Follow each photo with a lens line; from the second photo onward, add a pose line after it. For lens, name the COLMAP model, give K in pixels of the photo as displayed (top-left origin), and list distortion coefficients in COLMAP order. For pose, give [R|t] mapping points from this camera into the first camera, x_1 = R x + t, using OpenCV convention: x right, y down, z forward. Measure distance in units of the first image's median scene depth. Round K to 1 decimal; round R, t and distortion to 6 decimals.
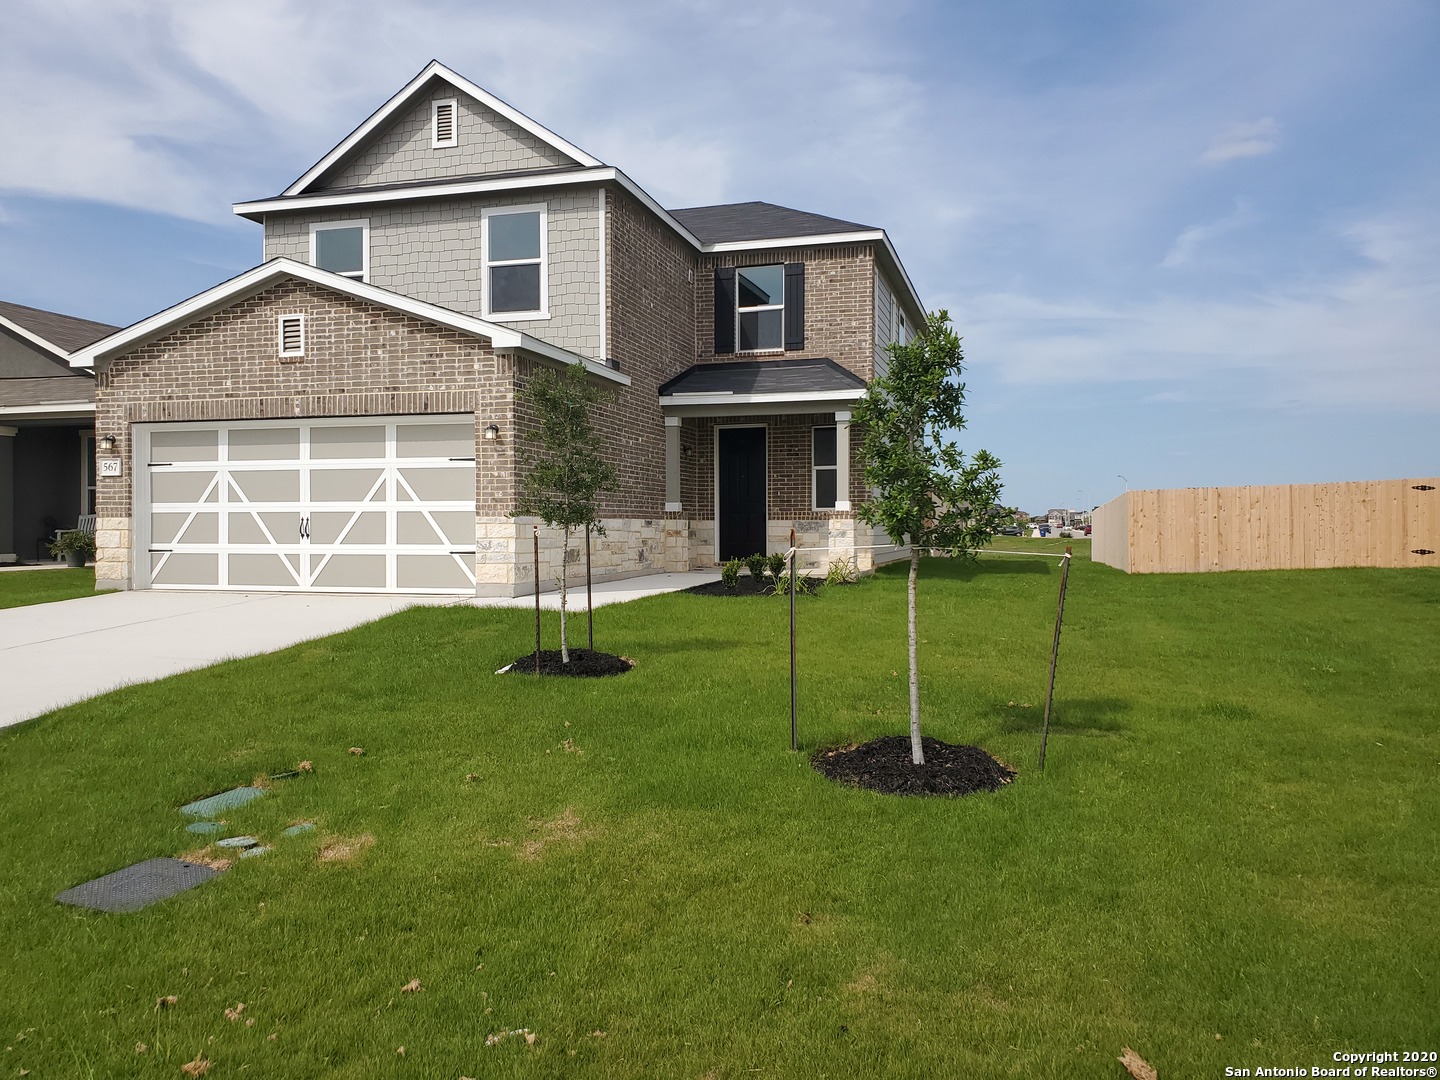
lens RADIAL K [[1117.4, 0, 706.7], [0, 1117.4, 549.0], [0, 0, 1]] dist [0.054559, -0.071275]
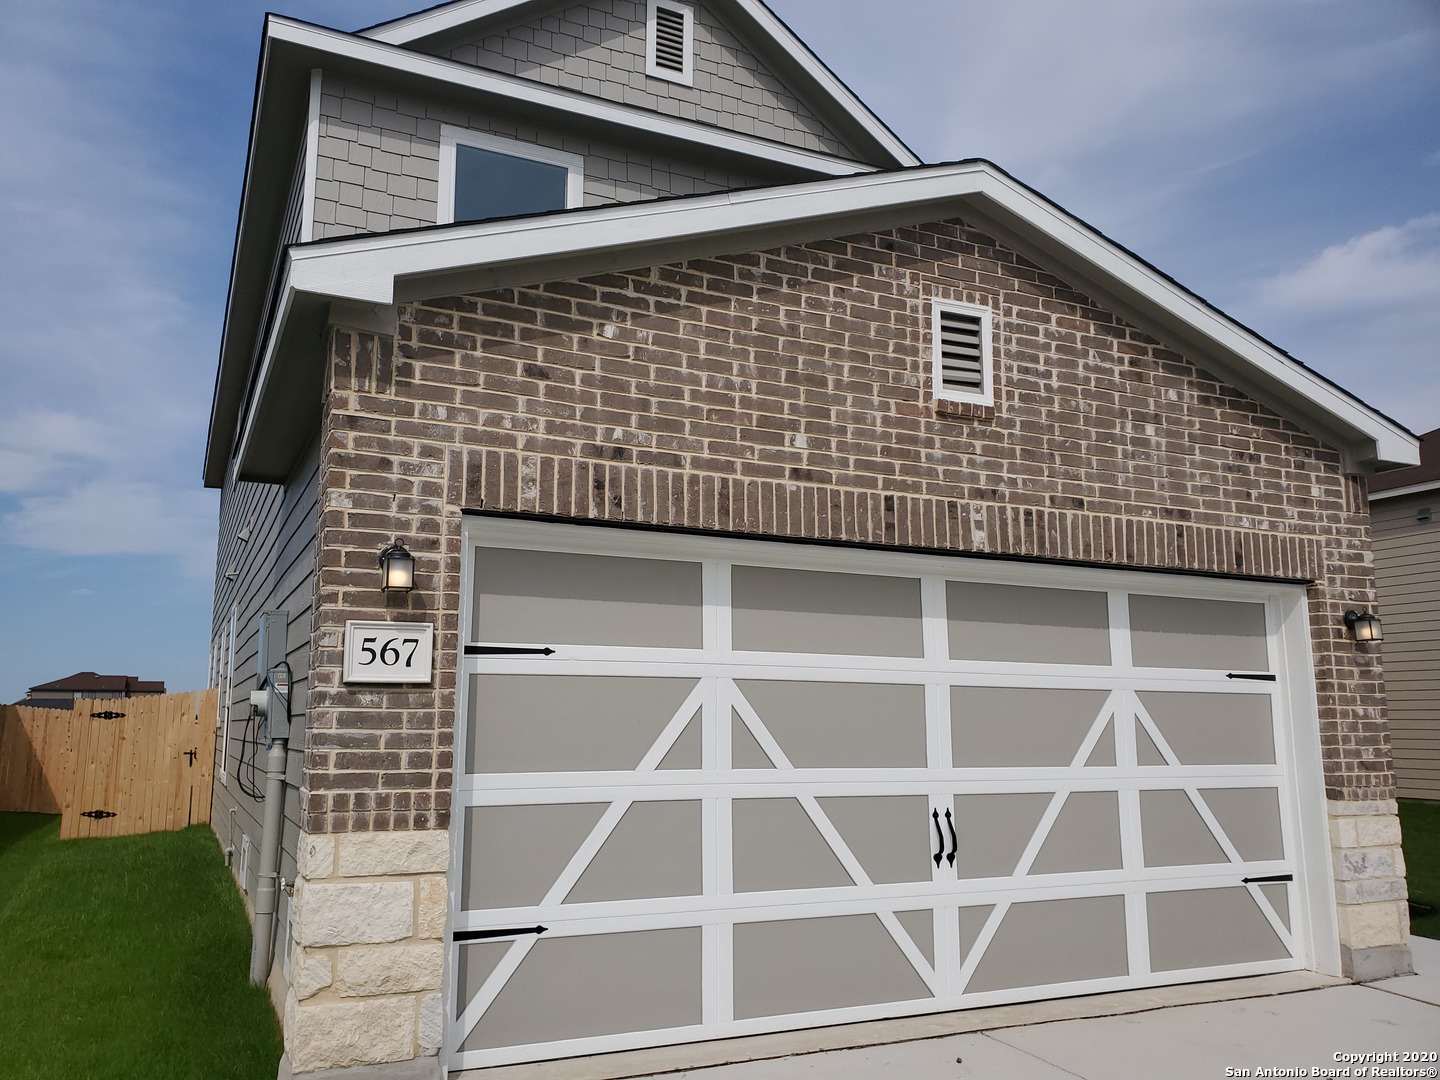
lens RADIAL K [[1111.9, 0, 697.3], [0, 1111.9, 569.0], [0, 0, 1]] dist [0.077201, -0.111253]
pose [[0.751096, 0.095635, 0.653229, -0.692957], [0.006398, 0.988351, -0.152054, -0.052457], [-0.660162, 0.118387, 0.741735, 0.771983]]
